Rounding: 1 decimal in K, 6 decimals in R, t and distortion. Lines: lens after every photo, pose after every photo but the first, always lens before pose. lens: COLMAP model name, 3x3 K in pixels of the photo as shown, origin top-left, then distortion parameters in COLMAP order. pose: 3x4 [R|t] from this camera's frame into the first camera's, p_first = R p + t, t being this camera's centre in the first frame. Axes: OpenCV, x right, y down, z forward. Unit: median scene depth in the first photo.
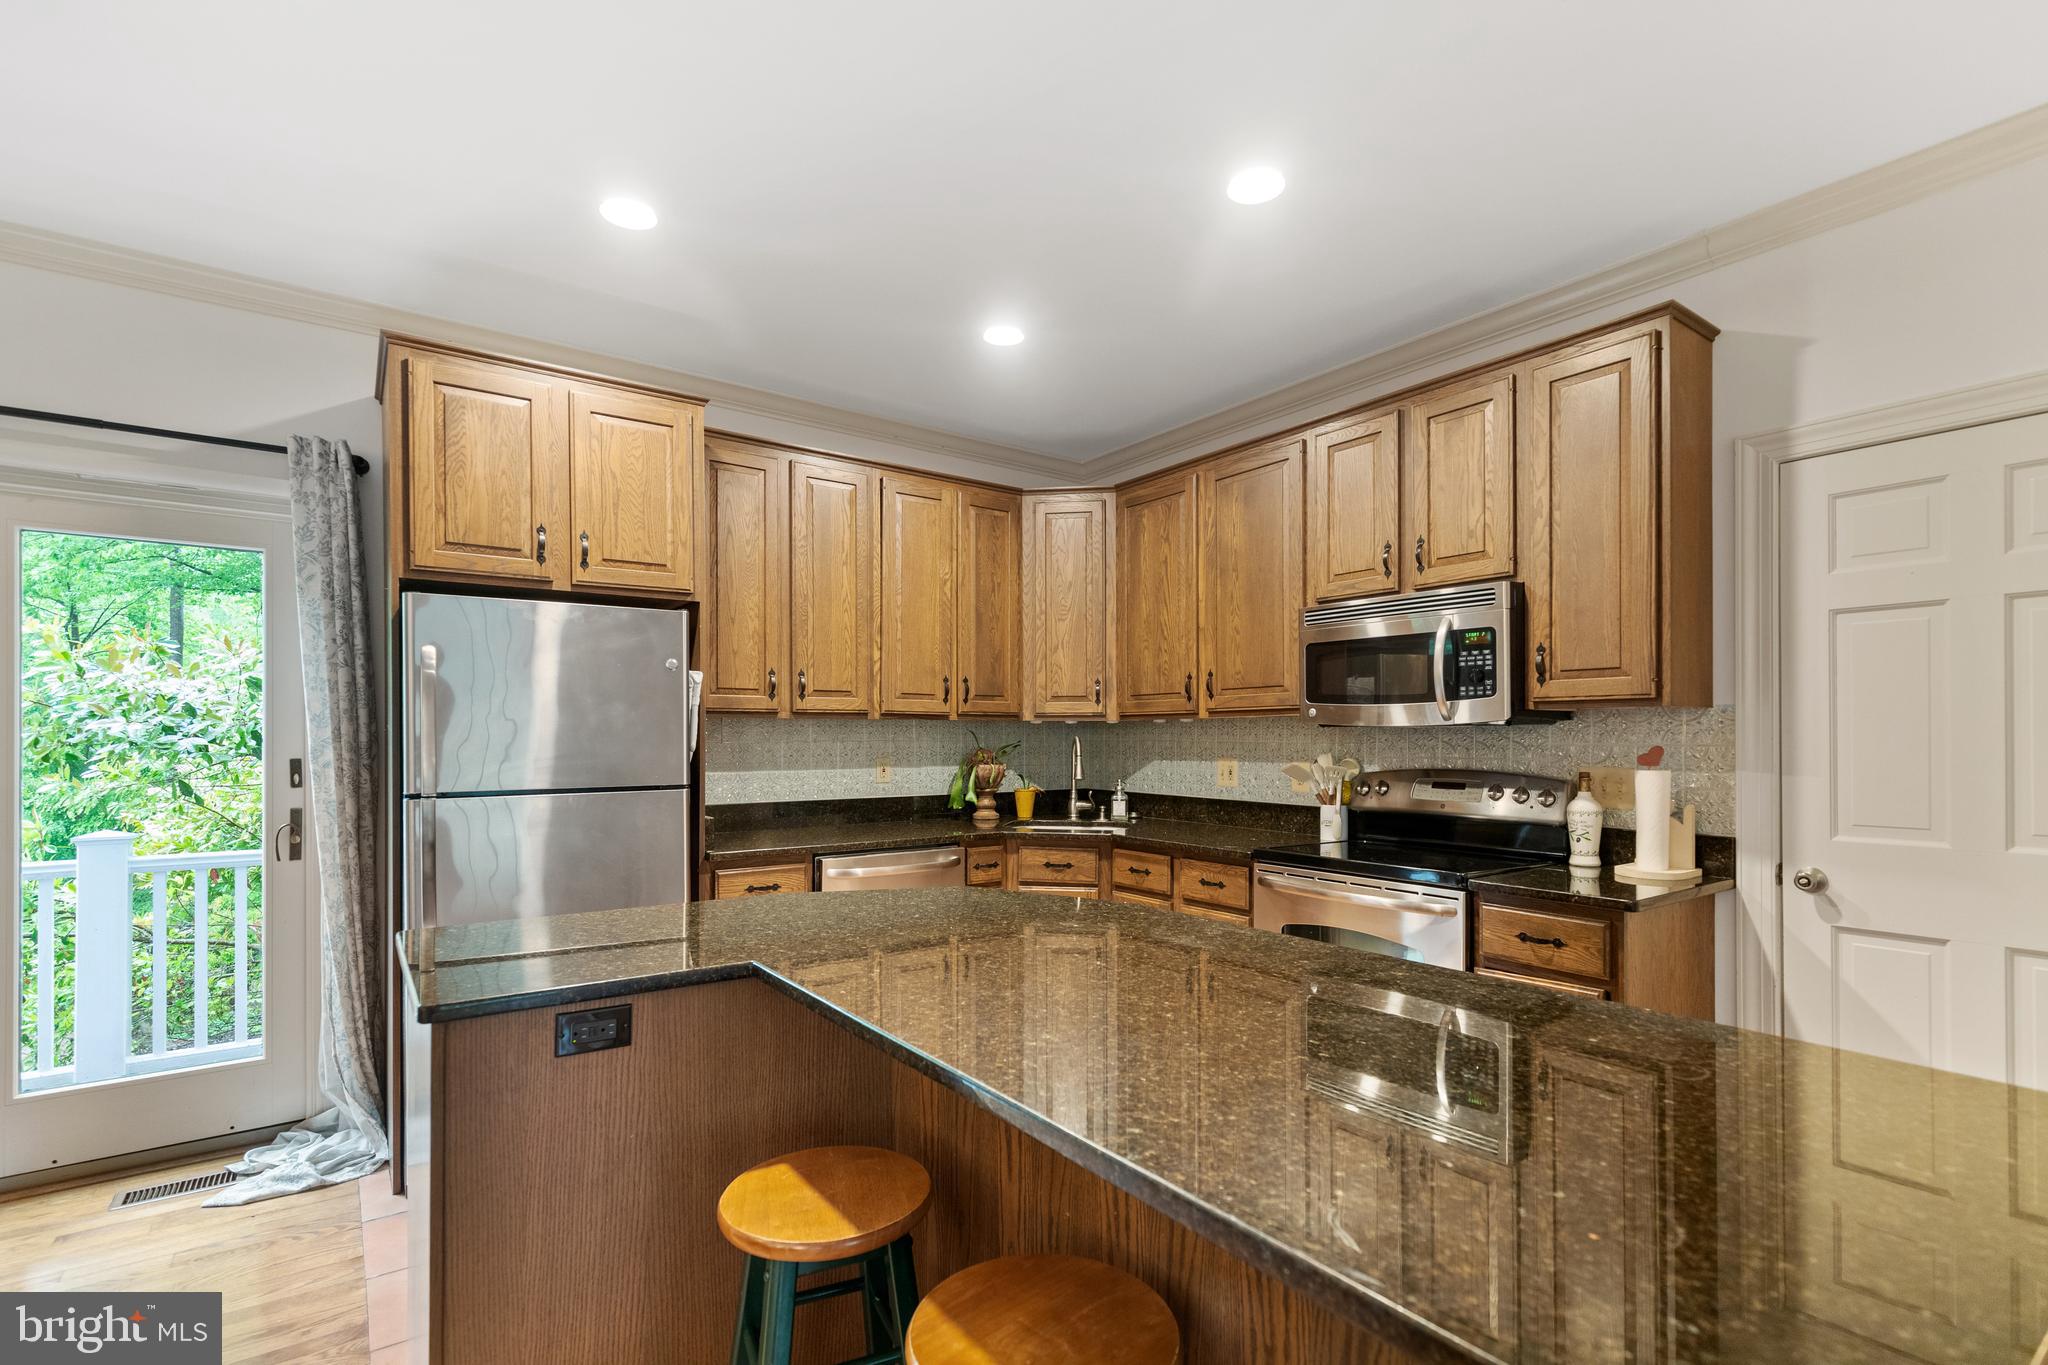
lens RADIAL K [[941.3, 0, 1037.5], [0, 941.3, 735.5], [0, 0, 1]] dist [0.016518, -0.003178]
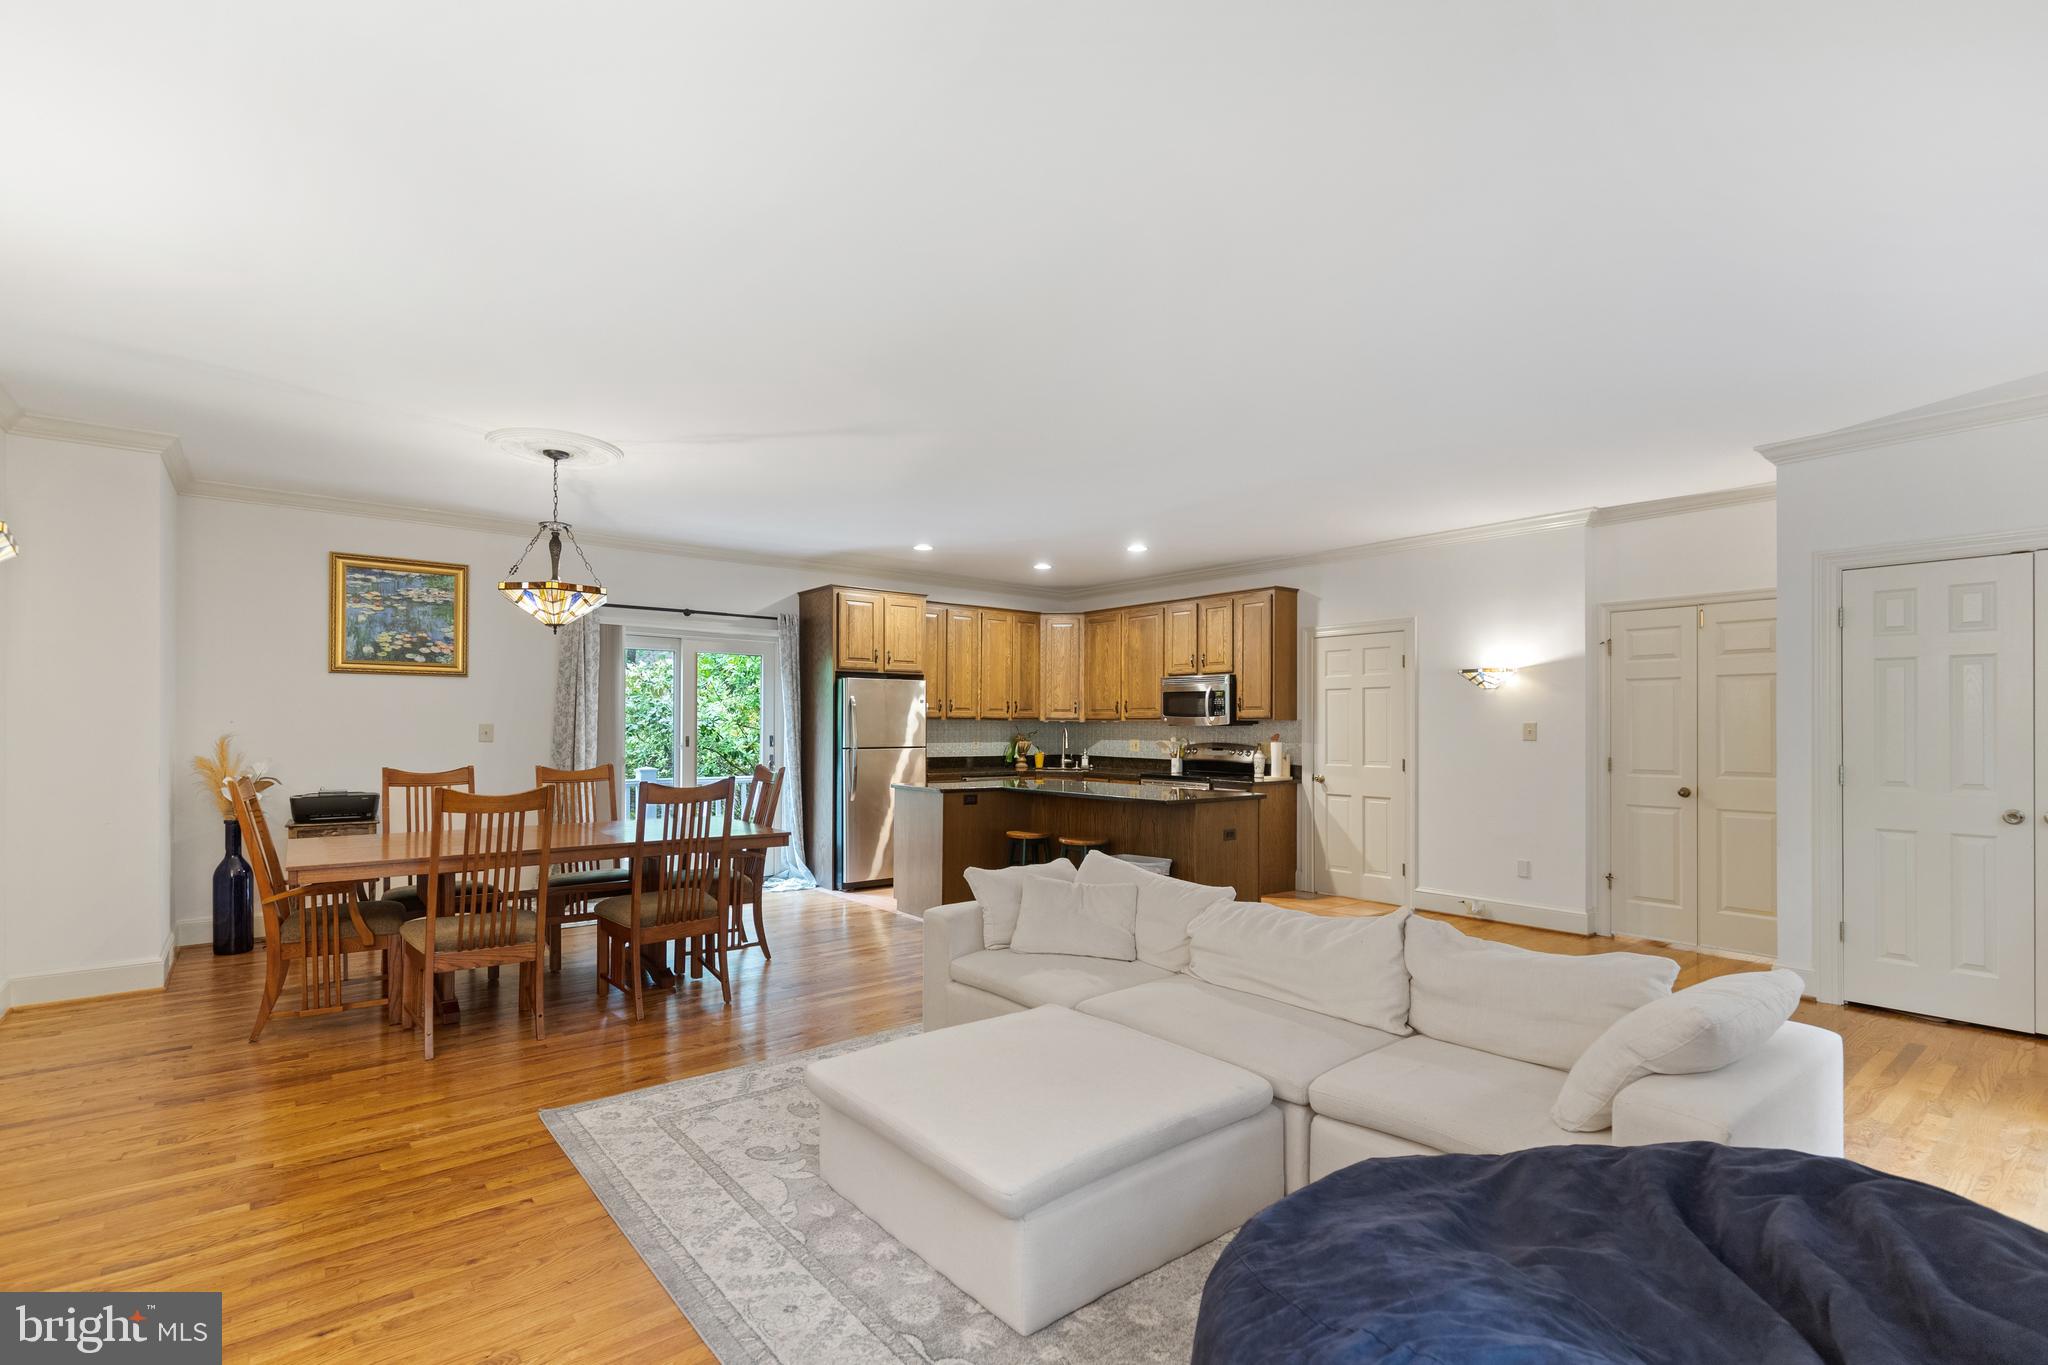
lens RADIAL K [[941.3, 0, 1033.1], [0, 941.3, 722.8], [0, 0, 1]] dist [0.016518, -0.003178]
pose [[0.998306, 0.006956, 0.057760, -0.182372], [-0.006842, 0.999974, -0.002159, -0.007947], [-0.057773, 0.001760, 0.998328, -1.330346]]
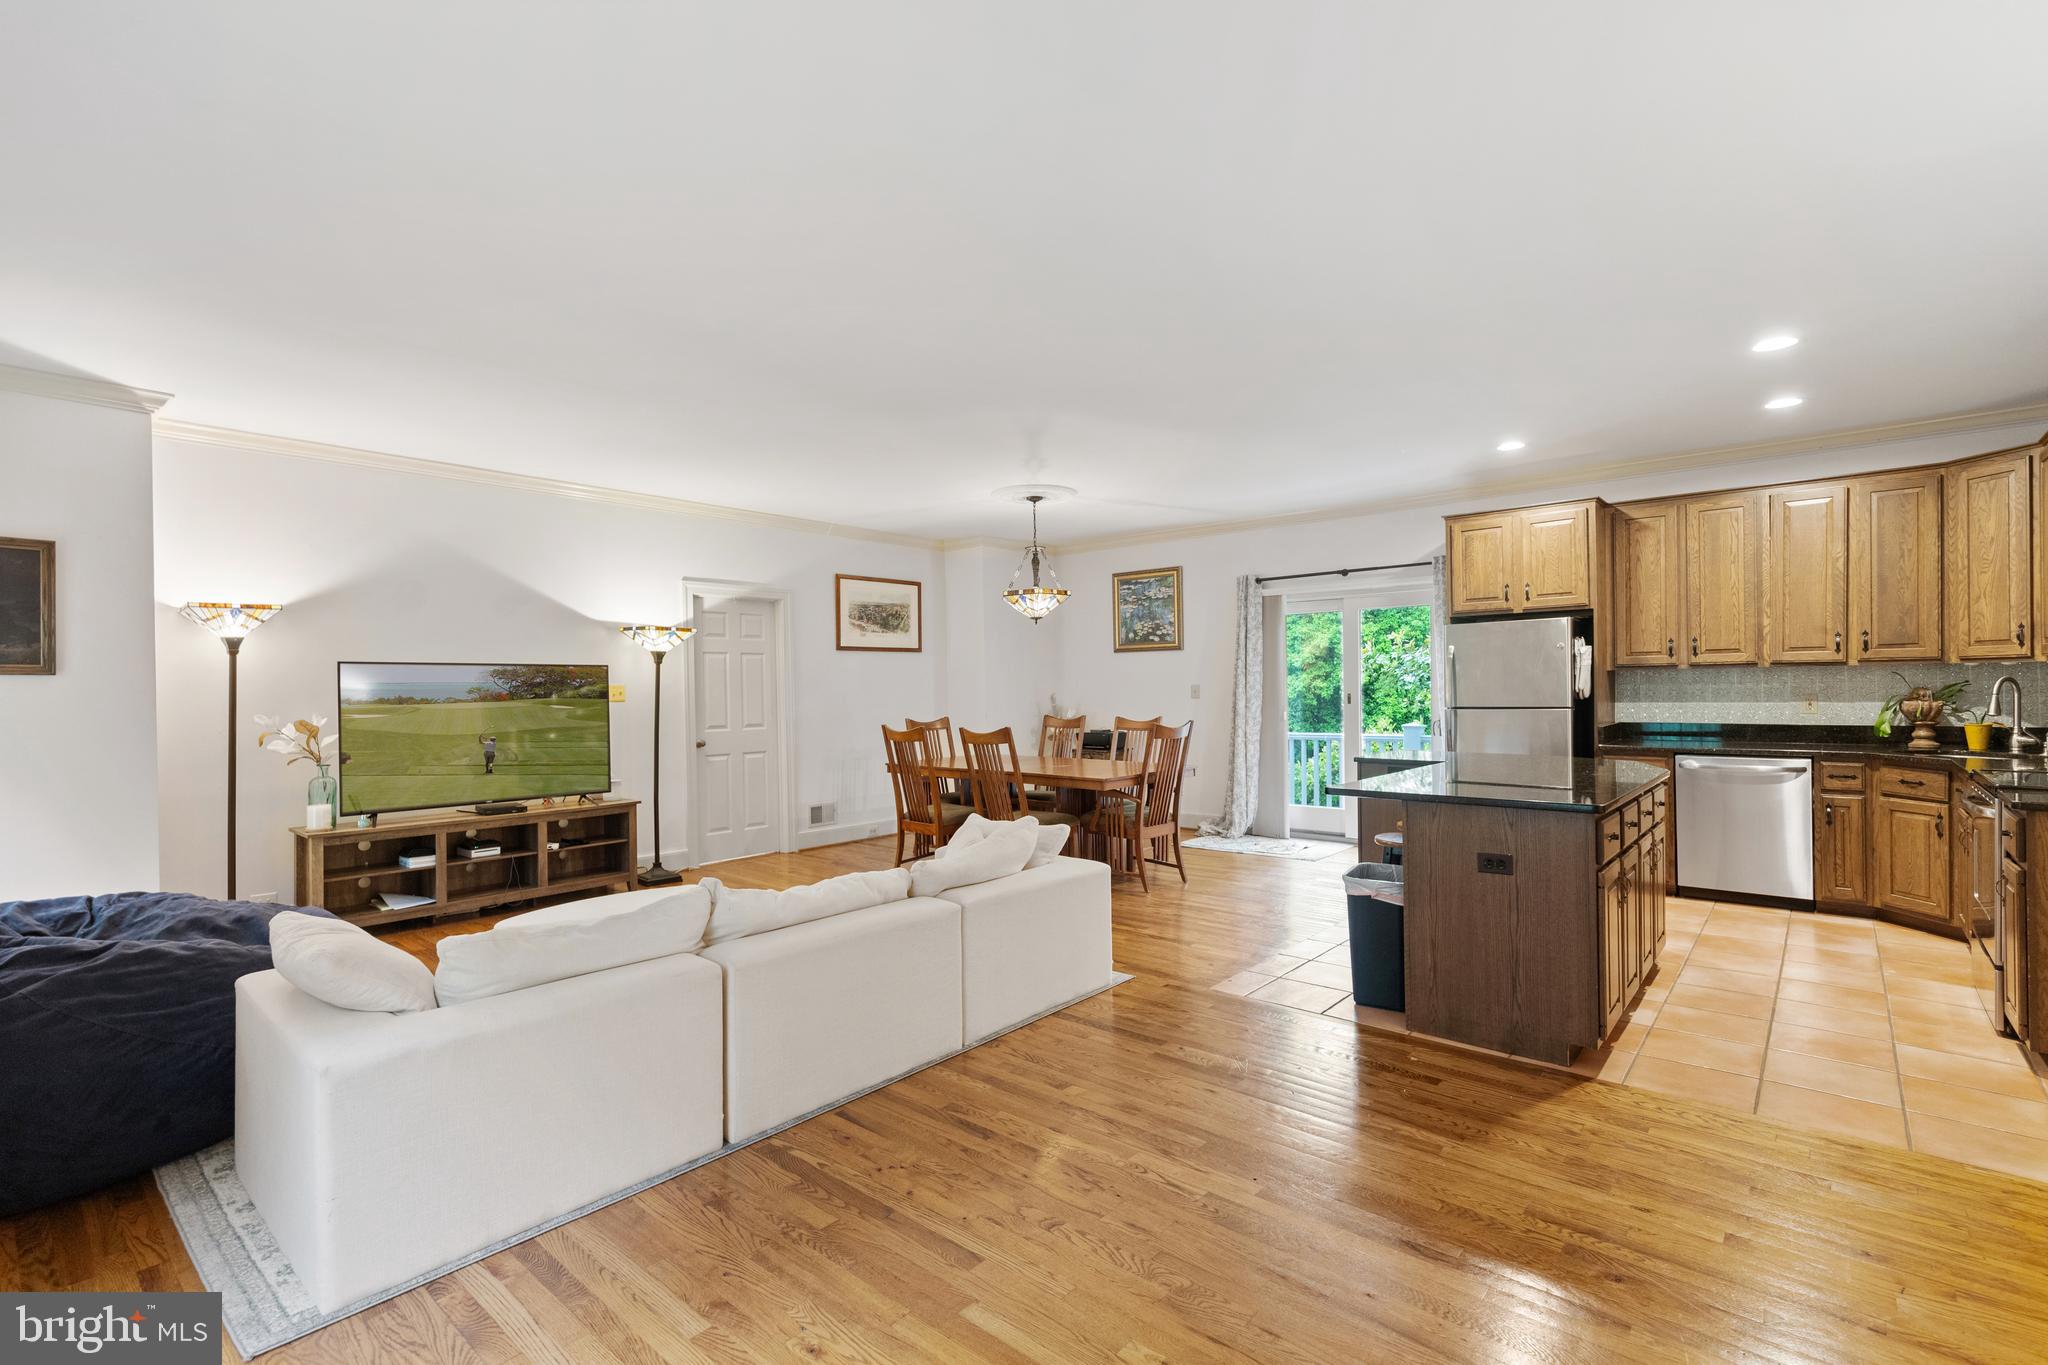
lens RADIAL K [[941.3, 0, 1010.8], [0, 941.3, 686.9], [0, 0, 1]] dist [0.016518, -0.003178]
pose [[0.214067, -0.002089, -0.976817, 1.037497], [0.015871, 0.999873, 0.001340, -0.007984], [0.976690, -0.015790, 0.214073, -0.436862]]
